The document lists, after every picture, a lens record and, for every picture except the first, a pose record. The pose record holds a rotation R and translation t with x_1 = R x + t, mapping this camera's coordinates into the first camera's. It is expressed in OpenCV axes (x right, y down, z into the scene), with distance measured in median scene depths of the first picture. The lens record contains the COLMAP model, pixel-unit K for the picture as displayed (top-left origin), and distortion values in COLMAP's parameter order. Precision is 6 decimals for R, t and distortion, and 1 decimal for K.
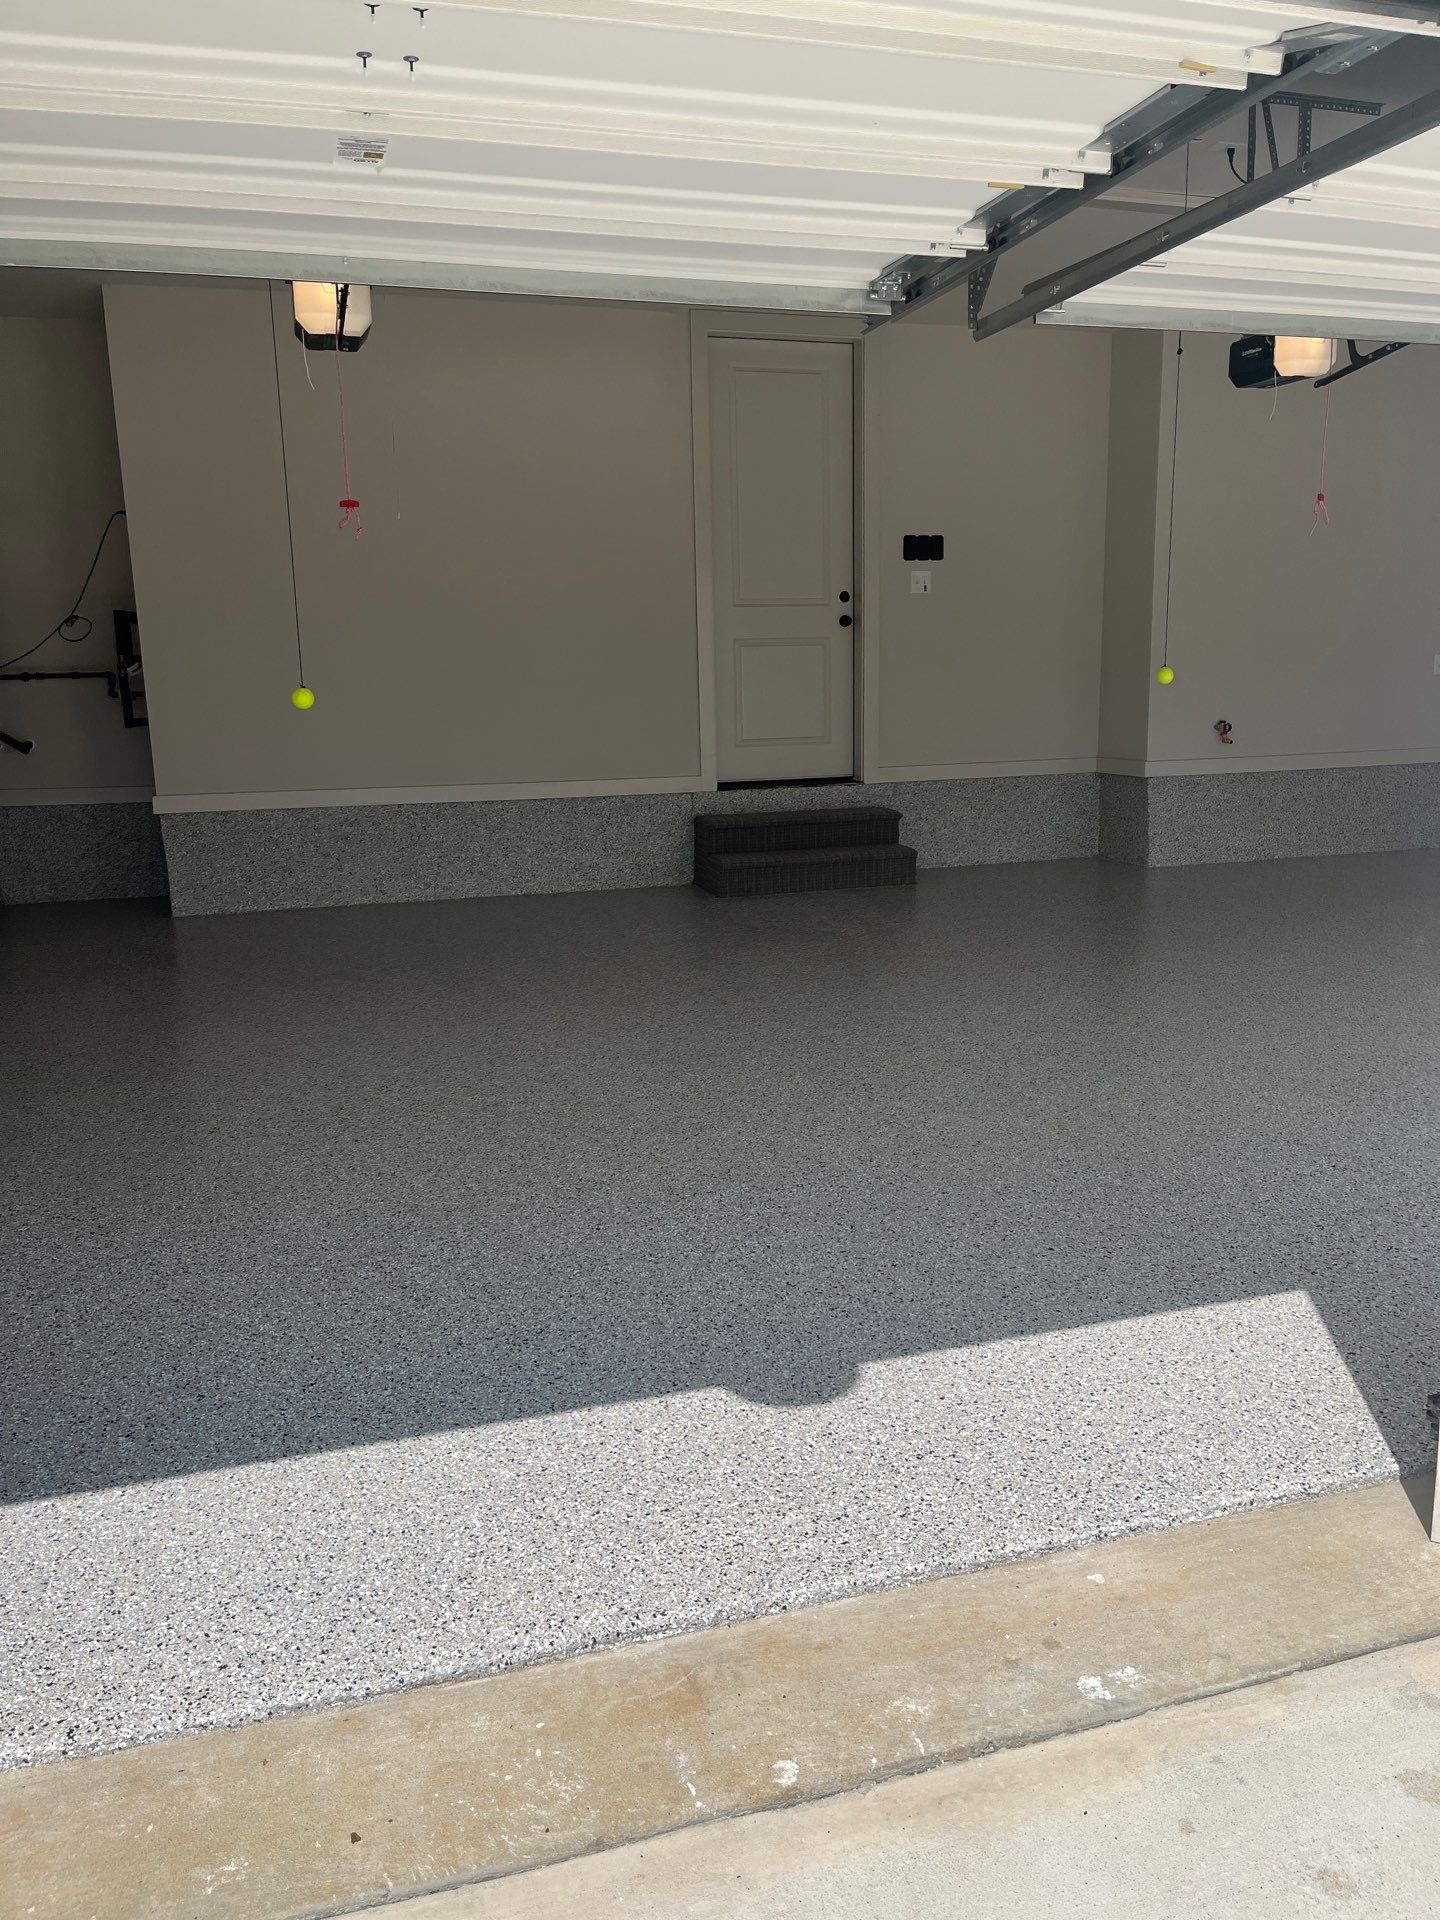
lens RADIAL K [[1435.9, 0, 720.0], [0, 1435.9, 960.0], [0, 0, 1]] dist [0.052755, -0.072493]
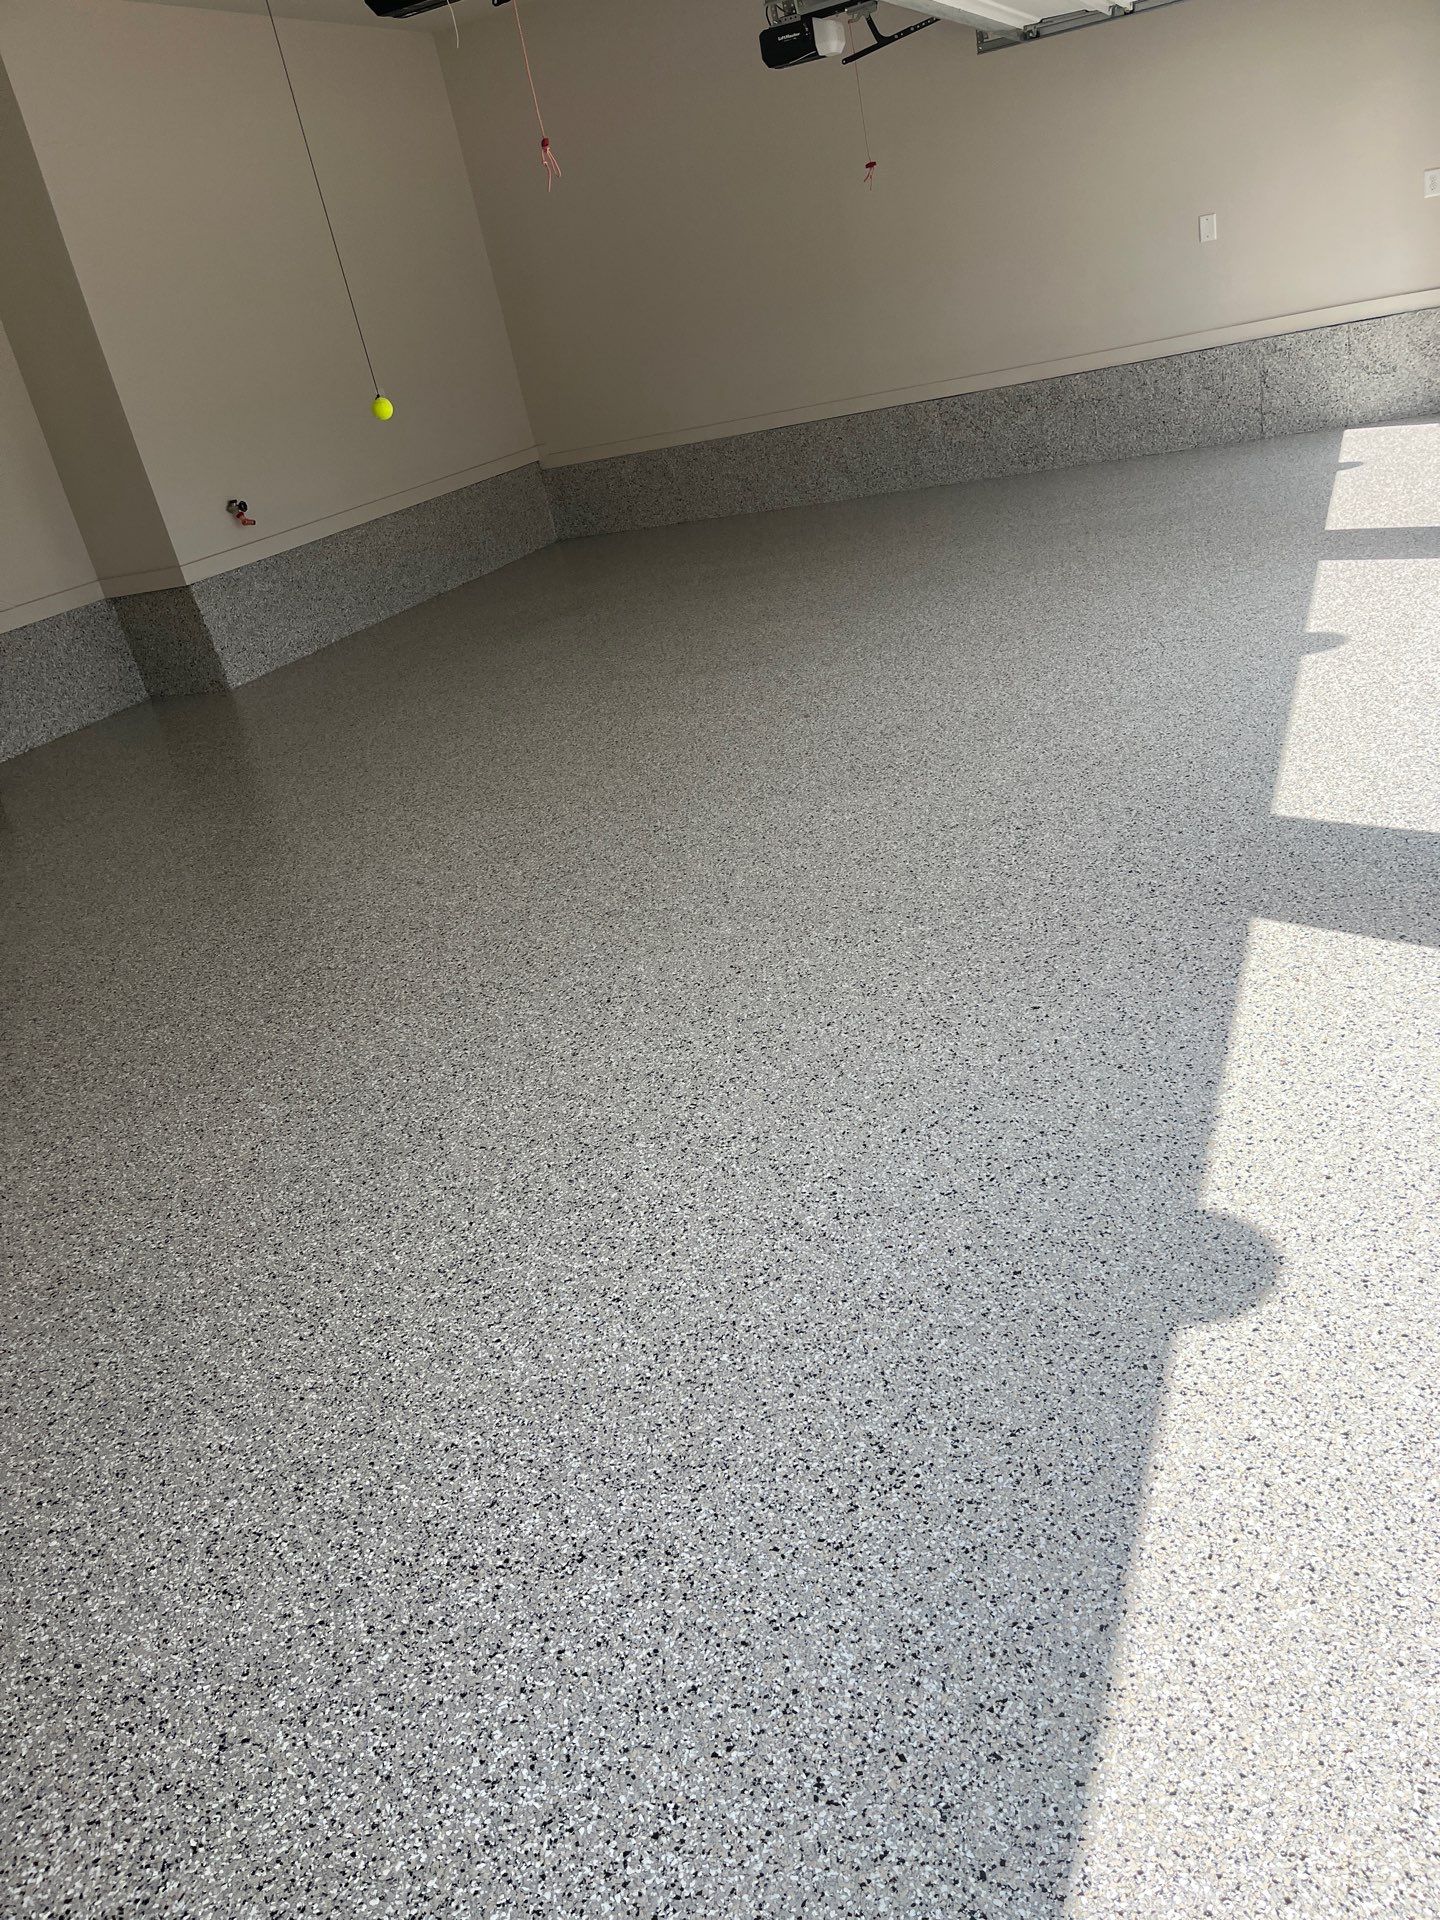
lens RADIAL K [[1436.6, 0, 738.1], [0, 1436.6, 993.5], [0, 0, 1]] dist [0.049378, -0.079534]
pose [[0.621058, -0.427525, 0.656894, -0.285625], [0.332587, 0.902680, 0.273047, -0.063927], [-0.709699, 0.048897, 0.702806, 0.349294]]
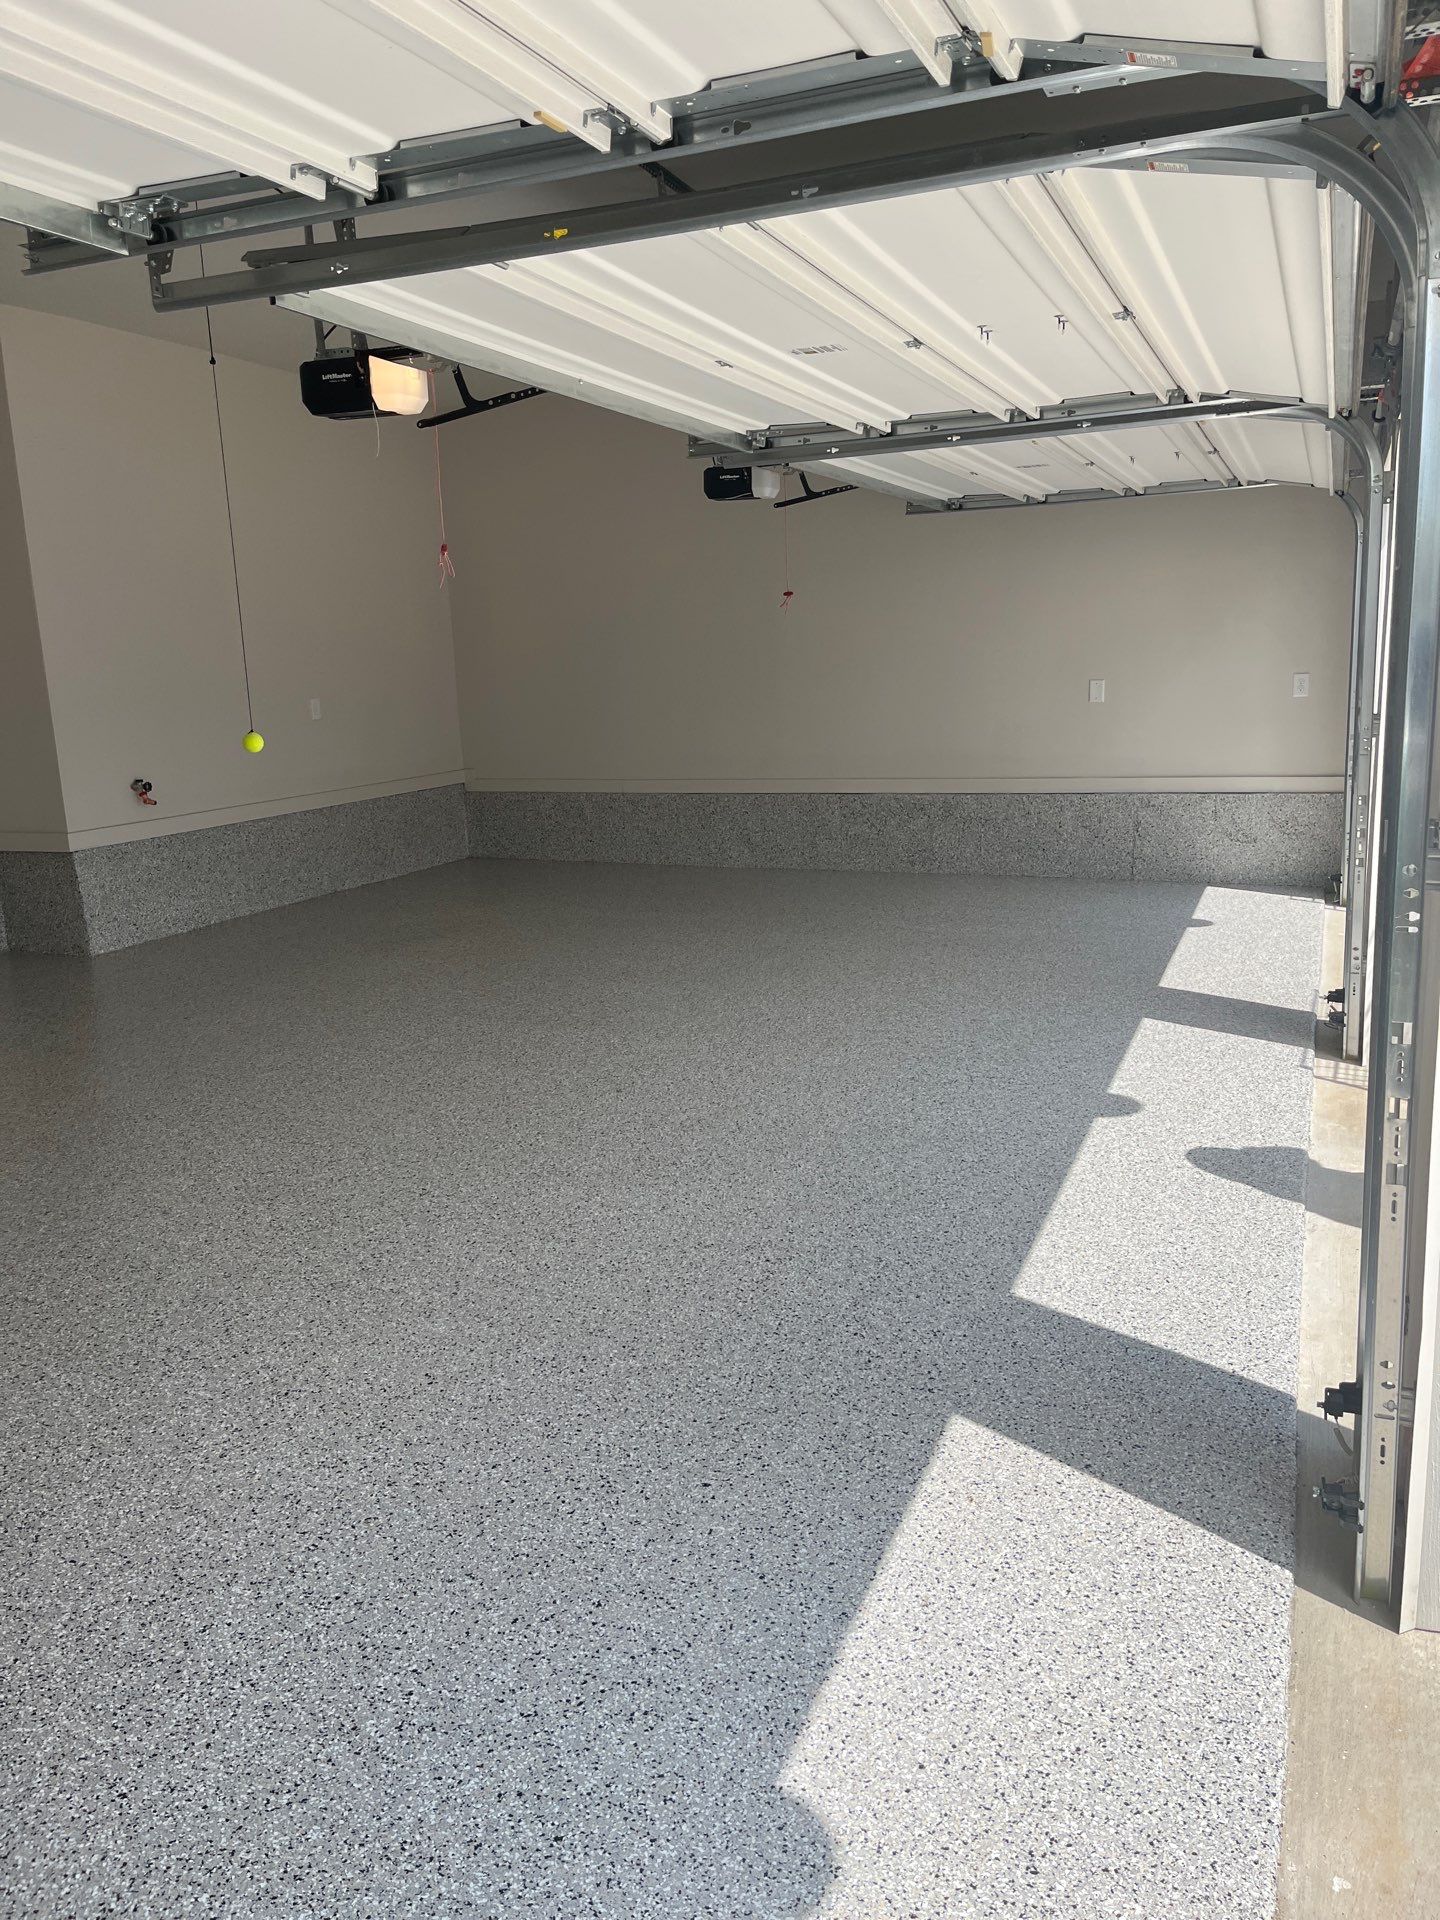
lens RADIAL K [[1448.3, 0, 720.0], [0, 1448.3, 960.0], [0, 0, 1]] dist [0.068664, -0.102056]
pose [[0.634016, -0.162019, 0.756157, -0.218221], [0.177893, 0.982140, 0.061281, -0.088305], [-0.752581, 0.095662, 0.651514, 0.290258]]
